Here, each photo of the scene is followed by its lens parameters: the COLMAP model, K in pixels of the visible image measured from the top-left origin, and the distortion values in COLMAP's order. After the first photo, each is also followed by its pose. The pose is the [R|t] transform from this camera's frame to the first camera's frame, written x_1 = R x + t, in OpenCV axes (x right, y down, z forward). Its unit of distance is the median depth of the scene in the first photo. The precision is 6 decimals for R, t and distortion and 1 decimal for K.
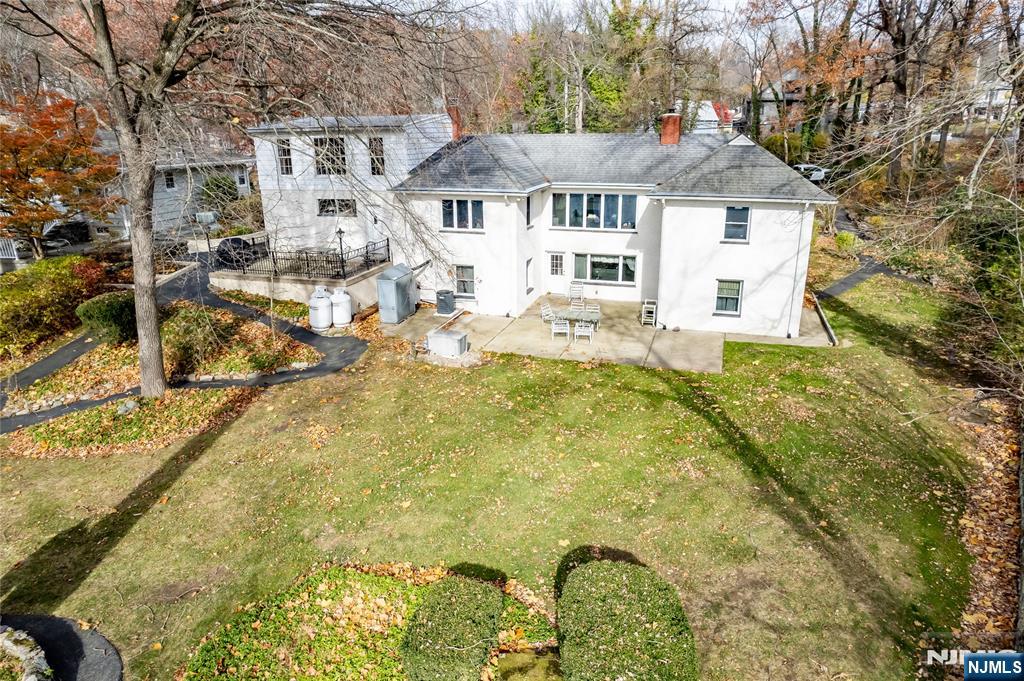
lens RADIAL K [[631.0, 0, 513.5], [0, 631.0, 337.5], [0, 0, 1]] dist [-0.044032, 0.005463]
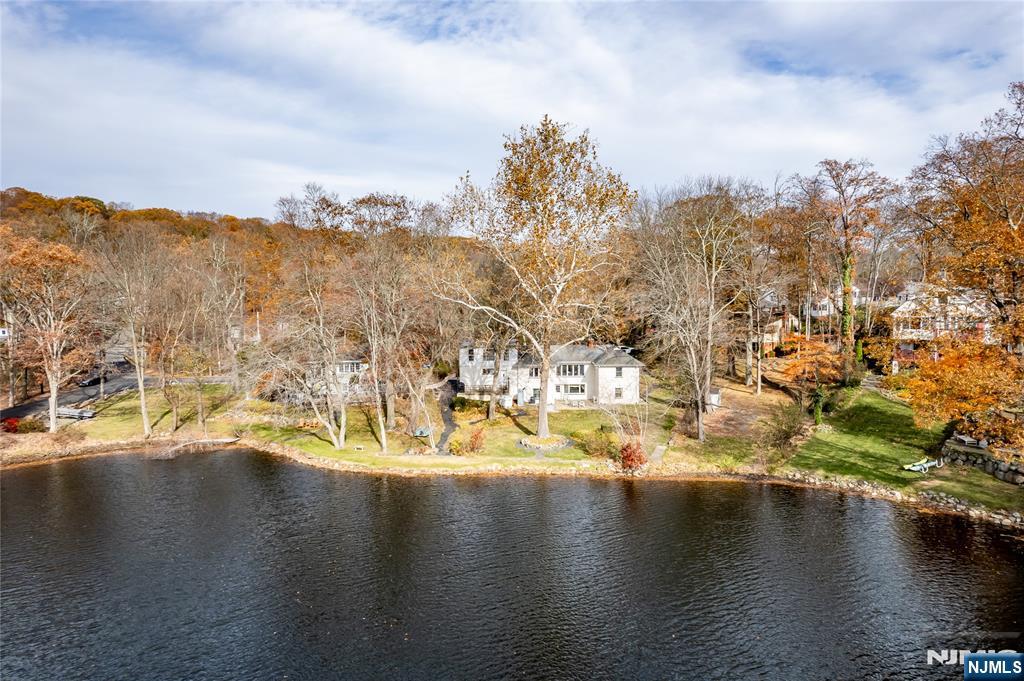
lens RADIAL K [[631.0, 0, 513.4], [0, 631.0, 338.9], [0, 0, 1]] dist [-0.044032, 0.005463]
pose [[0.958198, -0.015867, 0.285664, -1.014692], [0.087438, 0.966930, -0.239583, 0.362597], [-0.272416, 0.254546, 0.927899, -1.811506]]
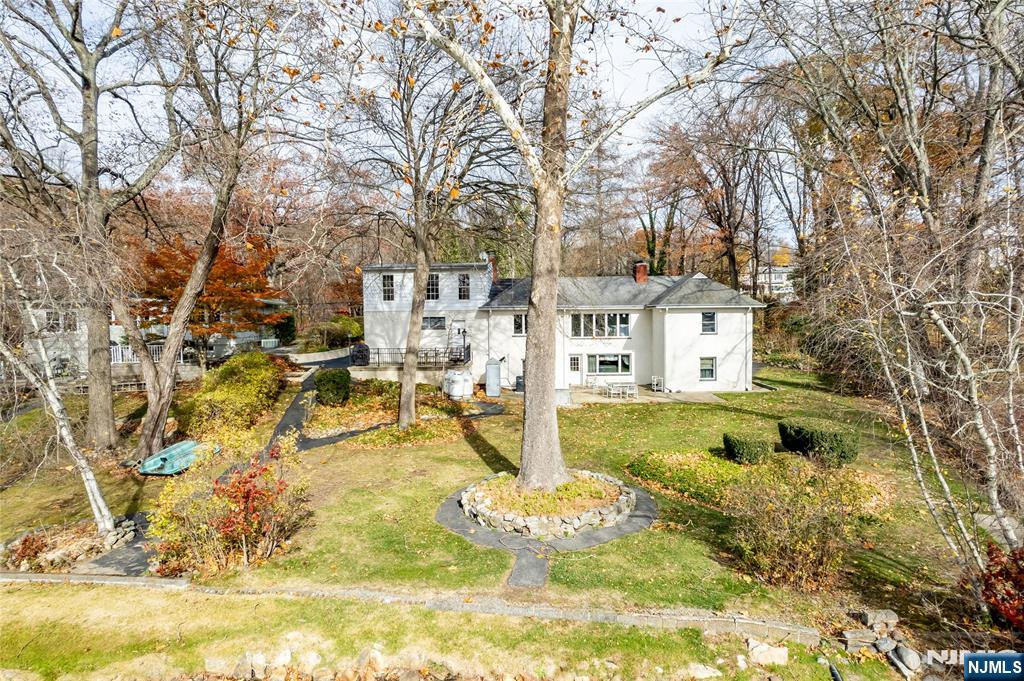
lens RADIAL K [[631.0, 0, 511.3], [0, 631.0, 338.8], [0, 0, 1]] dist [-0.044032, 0.005463]
pose [[0.960420, -0.012687, 0.278265, -0.488574], [0.088467, 0.961135, -0.261519, 0.199314], [-0.264133, 0.275786, 0.924217, -0.305242]]
